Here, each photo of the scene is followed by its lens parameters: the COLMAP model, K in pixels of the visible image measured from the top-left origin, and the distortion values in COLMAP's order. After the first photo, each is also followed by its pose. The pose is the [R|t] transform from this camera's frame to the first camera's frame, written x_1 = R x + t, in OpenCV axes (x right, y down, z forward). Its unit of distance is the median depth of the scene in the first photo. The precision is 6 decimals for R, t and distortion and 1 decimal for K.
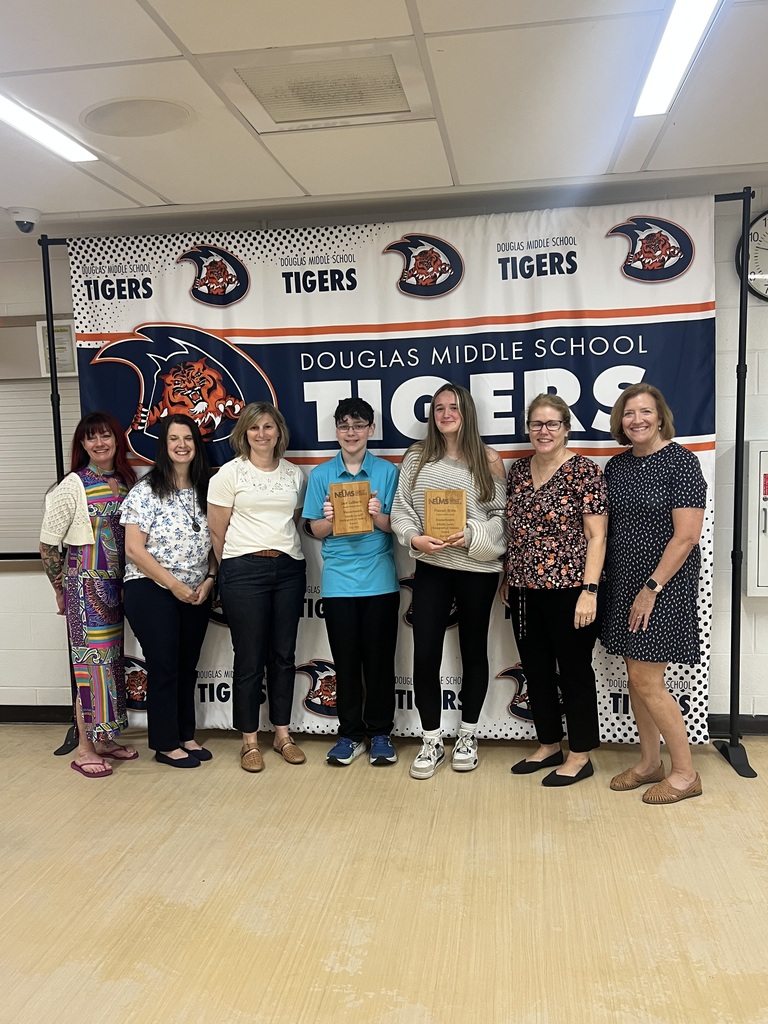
lens RADIAL K [[881.2, 0, 392.3], [0, 881.2, 515.8], [0, 0, 1]] dist [-0.000488, -0.003309]
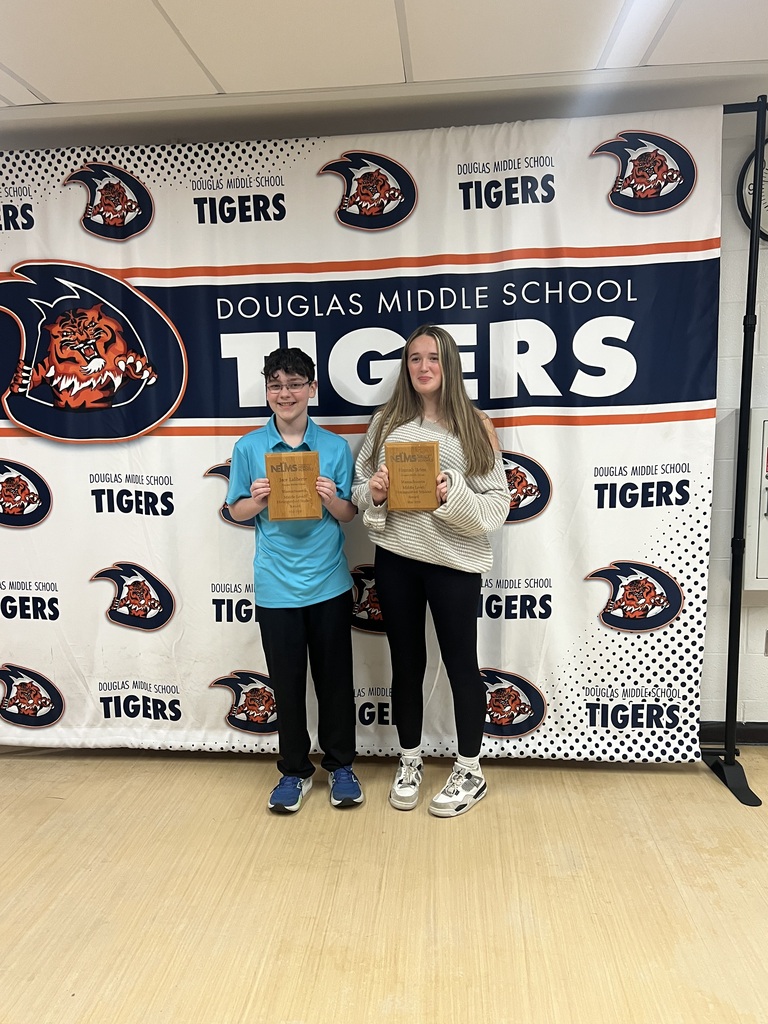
lens RADIAL K [[820.1, 0, 380.0], [0, 820.1, 512.4], [0, 0, 1]] dist [0.008323, 0.009986]
pose [[0.998740, -0.003276, 0.050074, 0.007588], [0.001757, 0.999537, 0.030365, -0.009225], [-0.050150, -0.030238, 0.998284, 0.229974]]
